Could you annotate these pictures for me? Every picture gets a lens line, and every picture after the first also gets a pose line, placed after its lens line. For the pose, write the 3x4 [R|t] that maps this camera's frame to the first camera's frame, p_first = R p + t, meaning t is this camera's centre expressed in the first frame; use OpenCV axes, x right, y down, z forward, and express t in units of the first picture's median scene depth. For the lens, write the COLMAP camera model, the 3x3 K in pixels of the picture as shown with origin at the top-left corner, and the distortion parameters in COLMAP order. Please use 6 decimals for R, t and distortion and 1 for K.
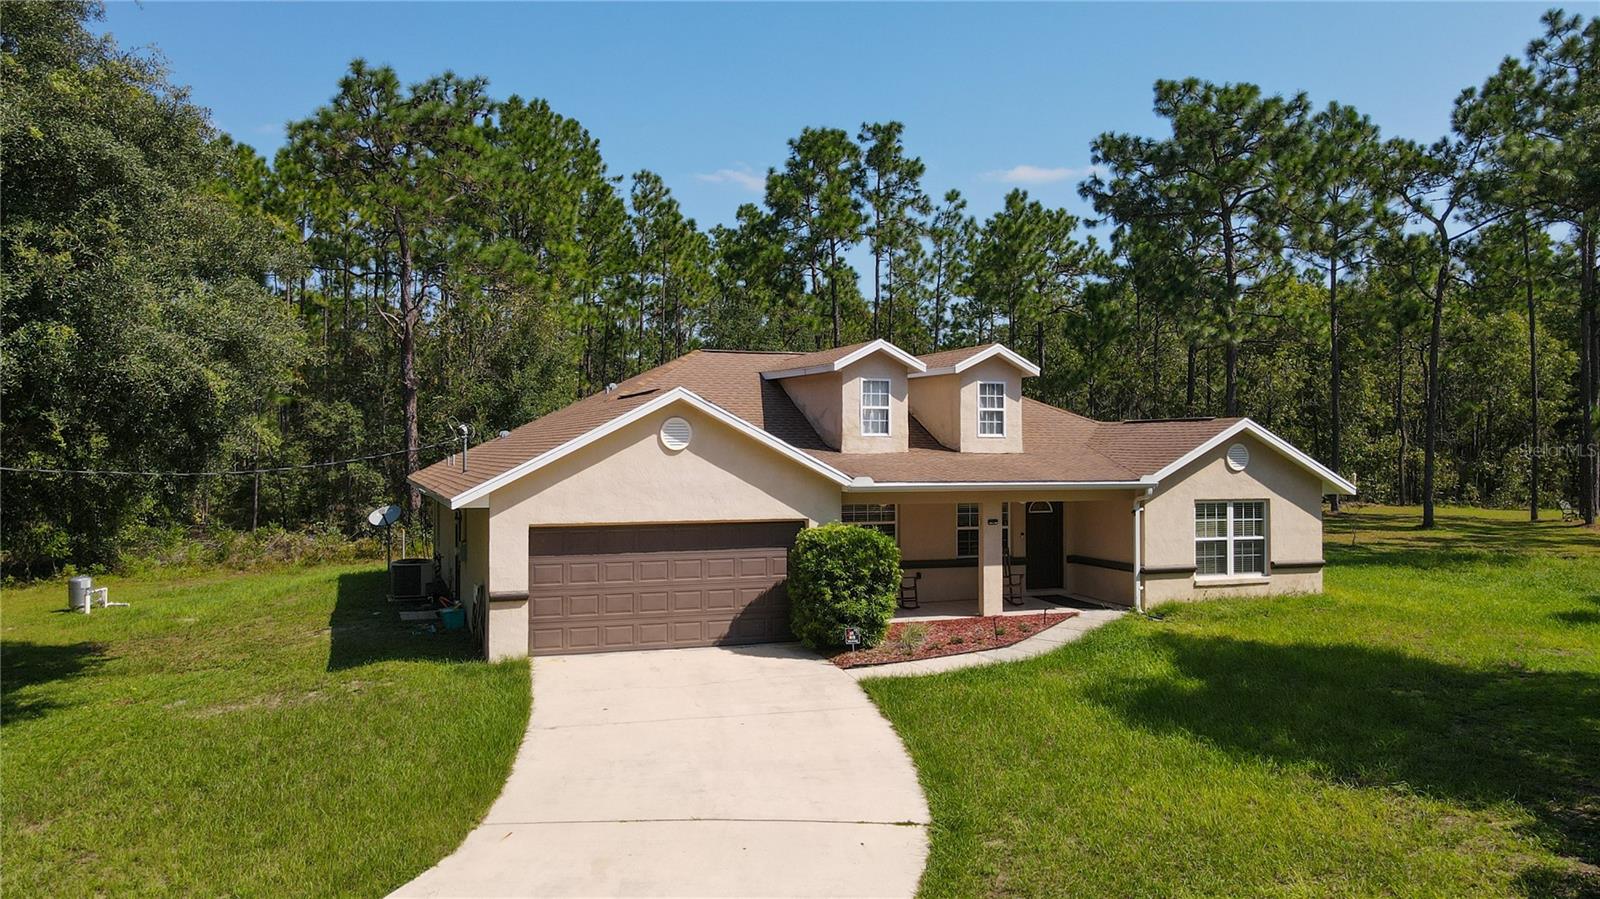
lens RADIAL K [[1170.5, 0, 798.1], [0, 1170.5, 443.5], [0, 0, 1]] dist [0.005253, 0.031403]
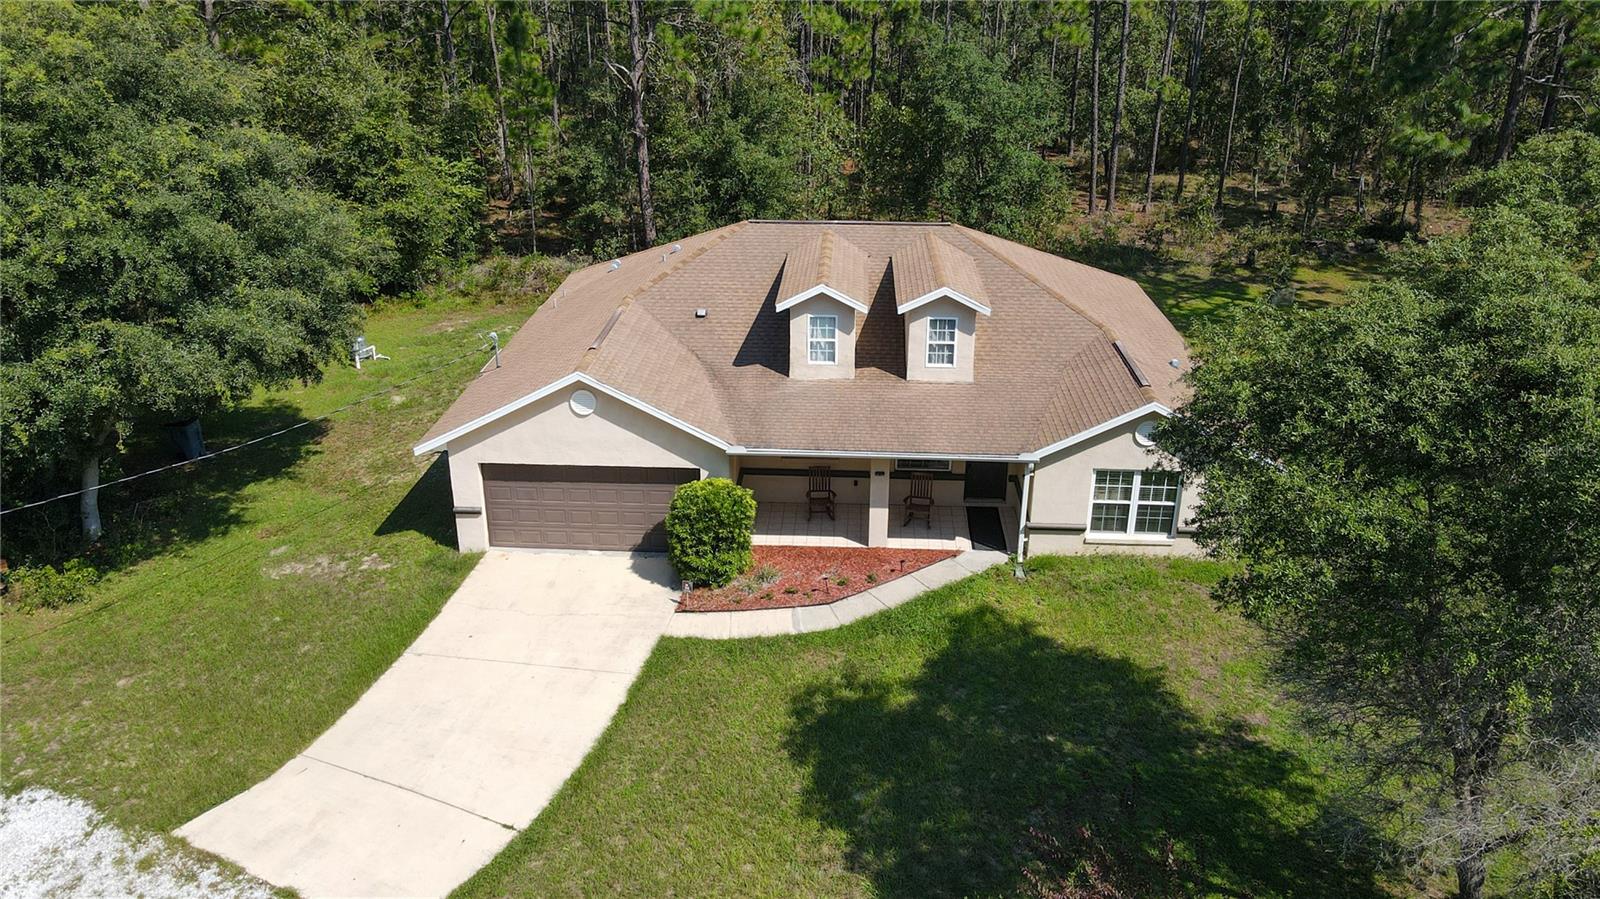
lens RADIAL K [[1170.5, 0, 801.2], [0, 1170.5, 437.3], [0, 0, 1]] dist [0.005253, 0.031403]
pose [[0.915057, 0.156222, -0.371842, 0.475197], [0.000519, 0.921483, 0.388420, -0.376752], [0.403325, -0.355619, 0.843128, 0.023113]]
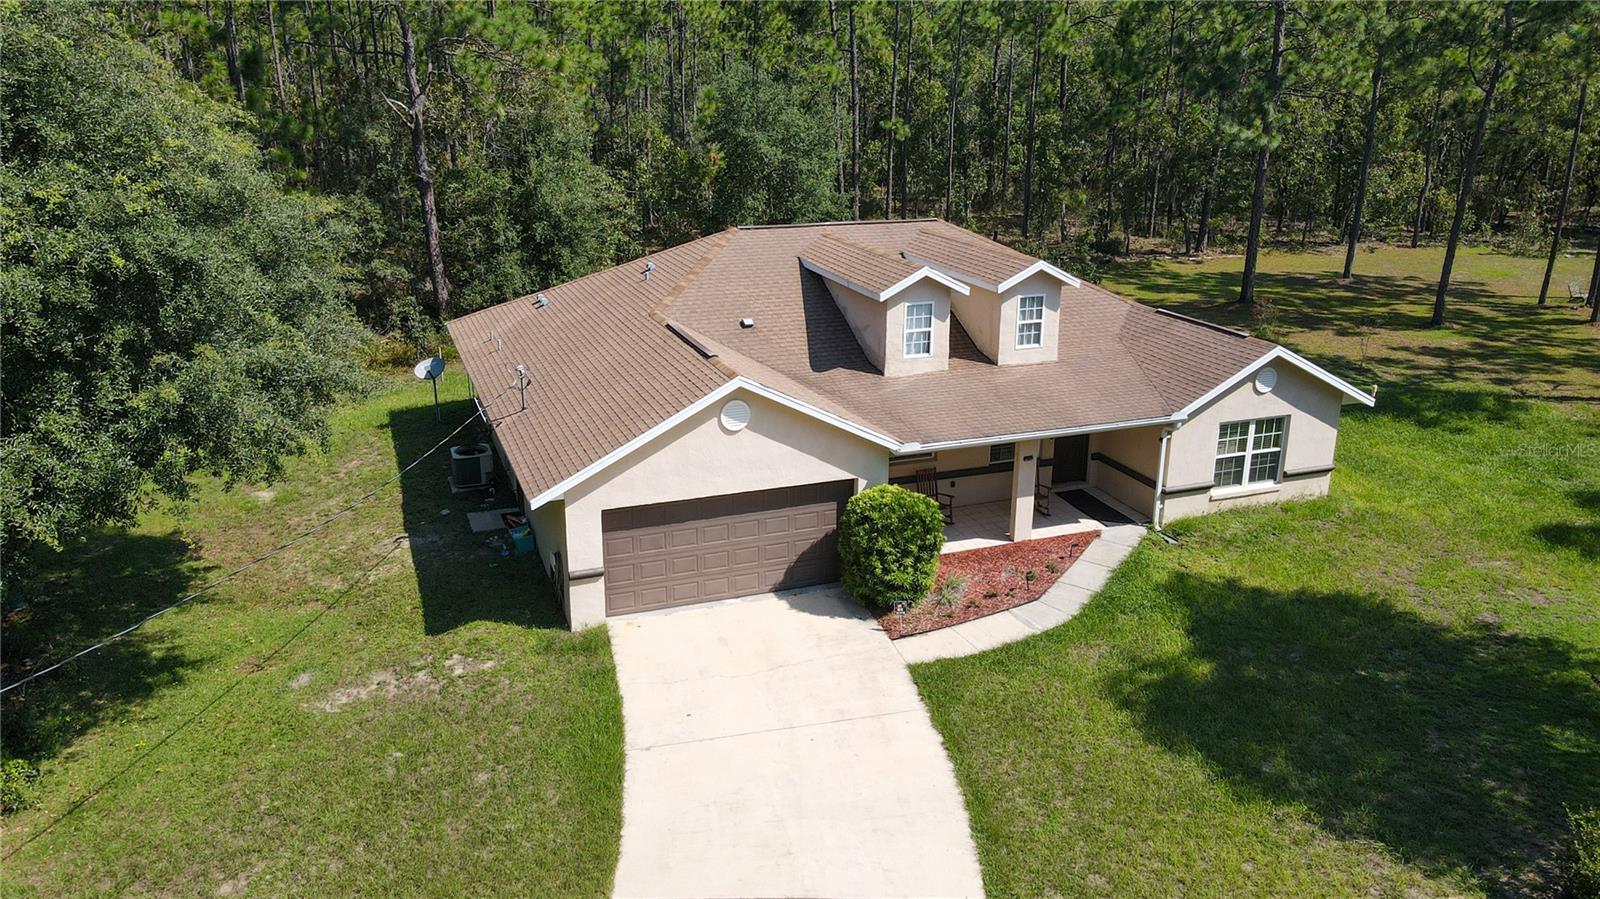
lens RADIAL K [[1170.5, 0, 799.4], [0, 1170.5, 436.2], [0, 0, 1]] dist [0.005253, 0.031403]
pose [[0.999958, 0.003831, 0.008268, -0.045669], [-0.006194, 0.951249, 0.308363, -0.257058], [-0.006683, -0.308401, 0.951233, 0.000563]]
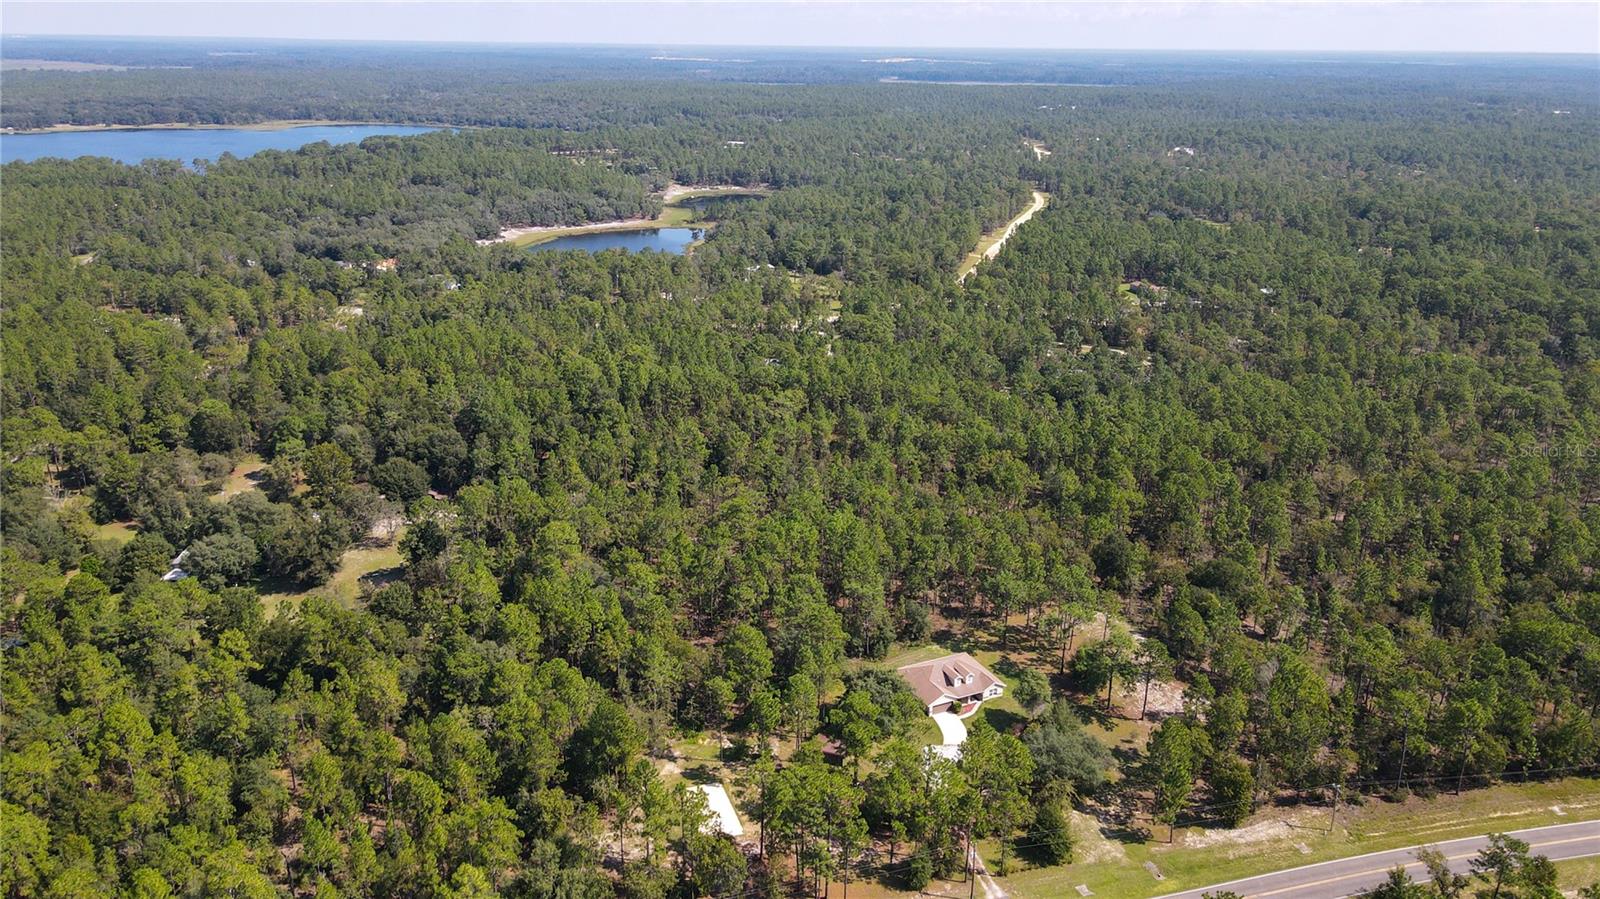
lens RADIAL K [[1170.5, 0, 790.5], [0, 1170.5, 439.7], [0, 0, 1]] dist [0.005253, 0.031403]
pose [[0.997140, -0.021197, 0.072545, -1.971578], [-0.004079, 0.943373, 0.331709, -5.118159], [-0.075468, -0.331057, 0.940588, -7.329198]]
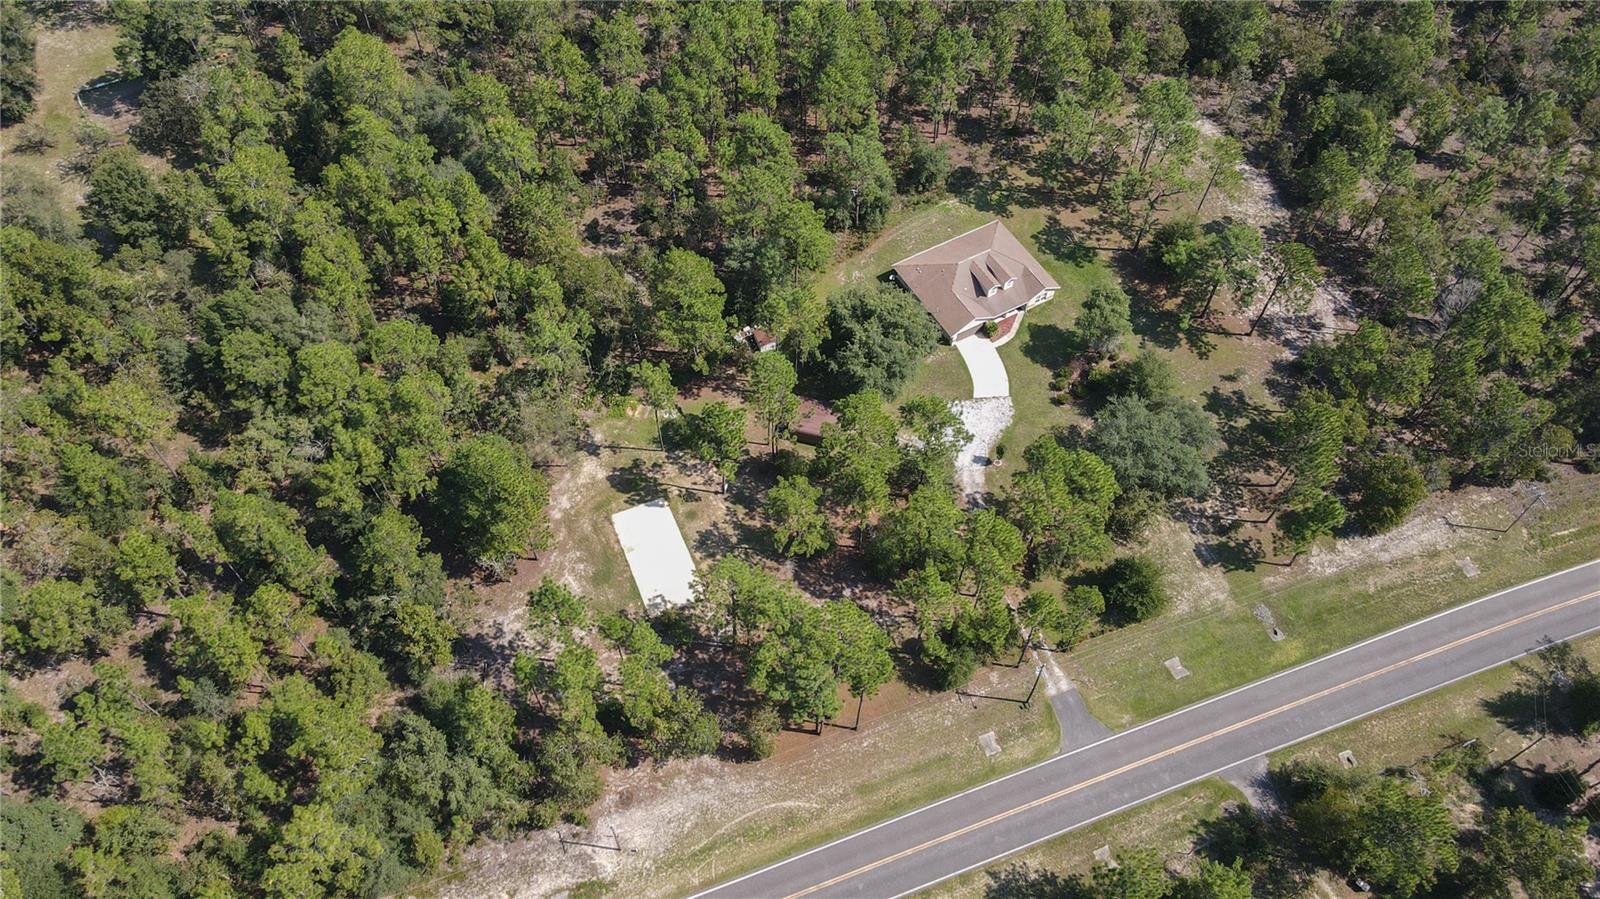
lens RADIAL K [[1170.5, 0, 797.5], [0, 1170.5, 418.9], [0, 0, 1]] dist [0.005253, 0.031403]
pose [[0.988231, -0.124399, 0.089024, -1.722951], [-0.003061, 0.565765, 0.824561, -5.123736], [-0.152941, -0.815129, 0.558725, -3.157738]]
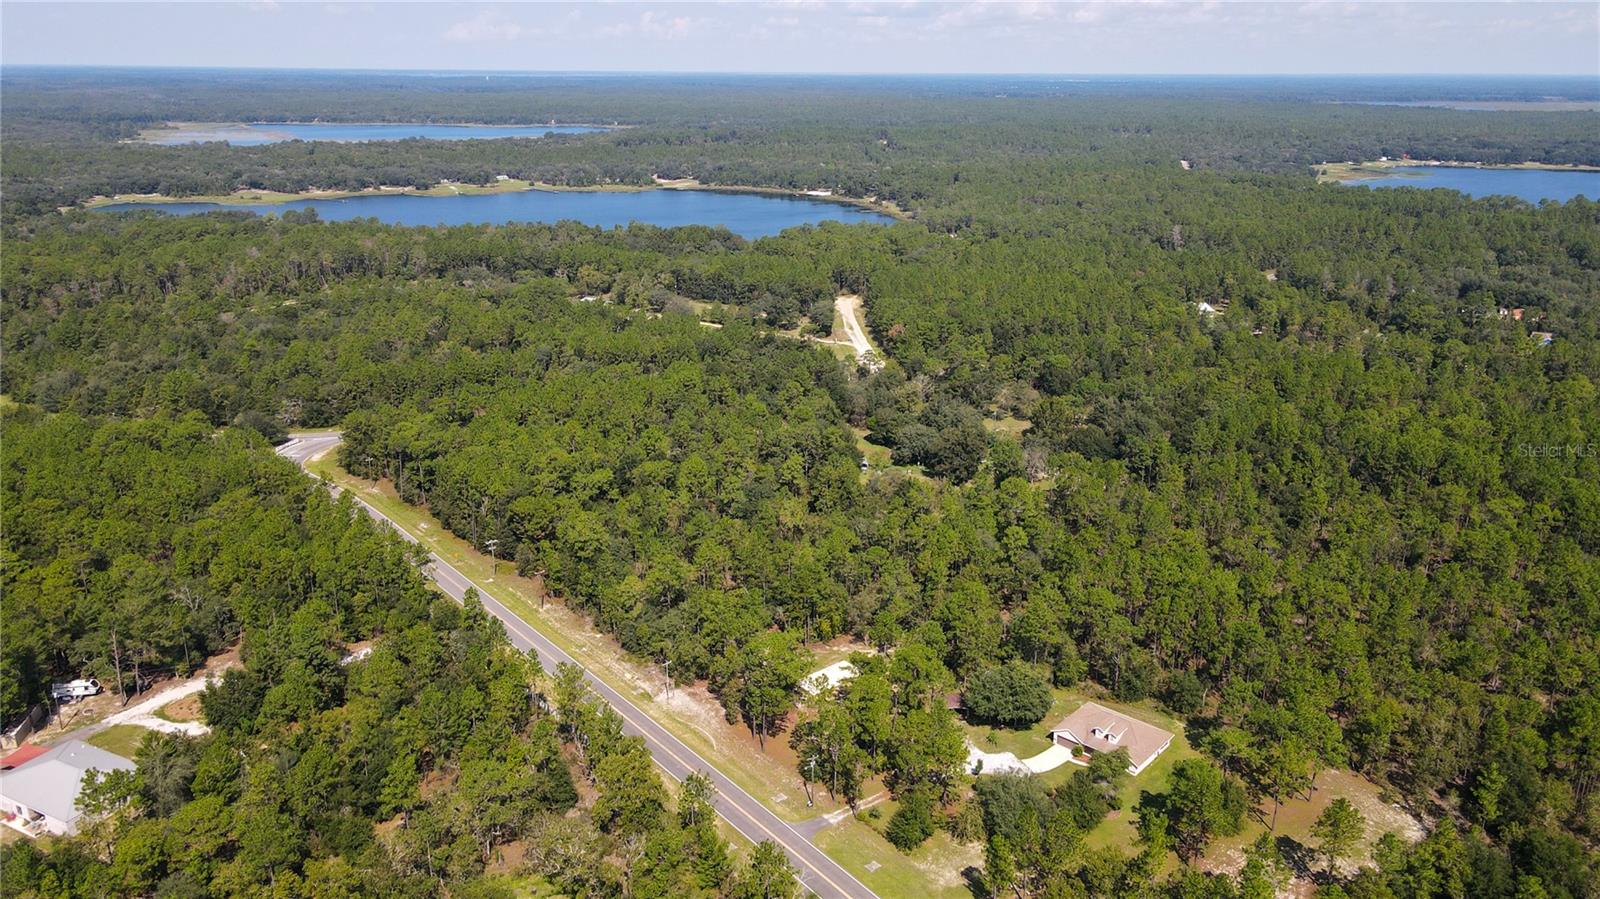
lens RADIAL K [[1170.5, 0, 807.0], [0, 1170.5, 451.6], [0, 0, 1]] dist [0.005253, 0.031403]
pose [[0.463649, 0.280484, -0.840451, 6.126107], [-0.003985, 0.949221, 0.314586, -5.026149], [0.886010, -0.142508, 0.441223, -4.792211]]
